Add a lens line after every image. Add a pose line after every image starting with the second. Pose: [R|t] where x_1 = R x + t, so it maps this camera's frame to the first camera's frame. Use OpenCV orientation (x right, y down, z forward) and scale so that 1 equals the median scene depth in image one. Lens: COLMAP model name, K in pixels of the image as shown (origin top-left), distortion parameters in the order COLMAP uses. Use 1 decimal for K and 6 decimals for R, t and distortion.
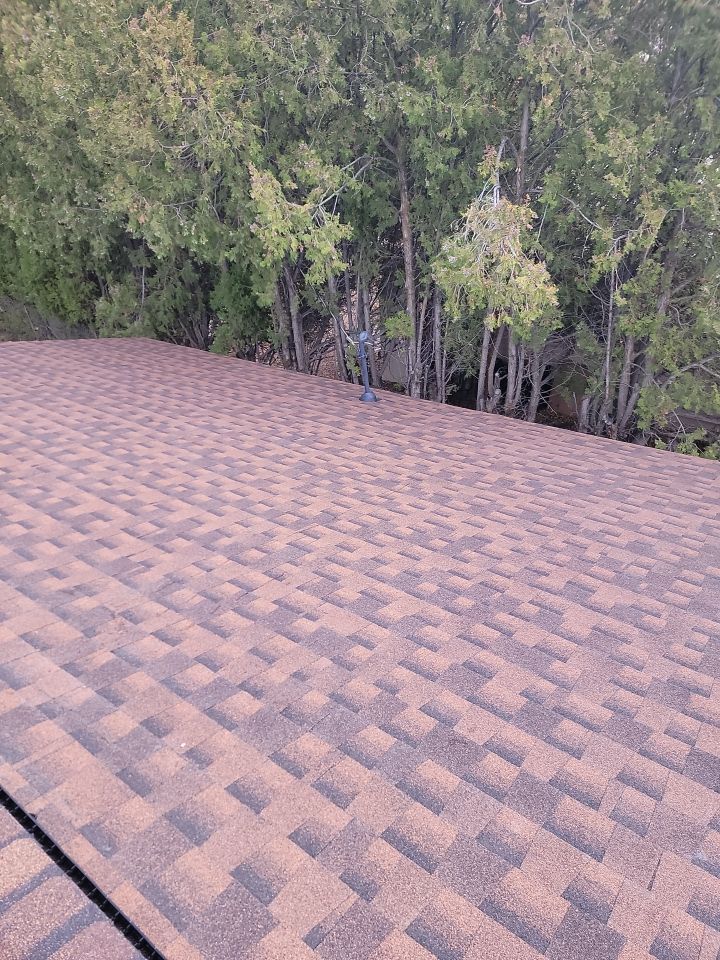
lens RADIAL K [[673.2, 0, 360.0], [0, 673.2, 480.0], [0, 0, 1]] dist [0.099565, -0.079338]
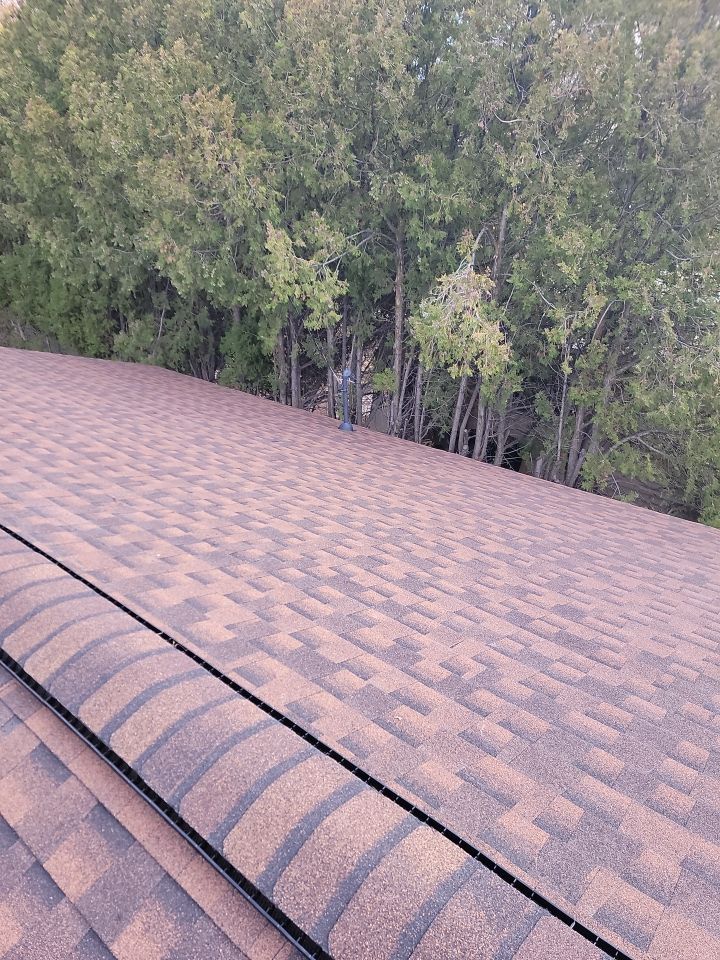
lens RADIAL K [[658.6, 0, 359.0], [0, 658.6, 484.7], [0, 0, 1]] dist [0.103887, -0.081263]
pose [[0.993542, 0.112853, 0.011770, 0.030935], [-0.111135, 0.988803, -0.099590, 0.080039], [-0.022878, 0.097638, 0.994959, -0.101514]]
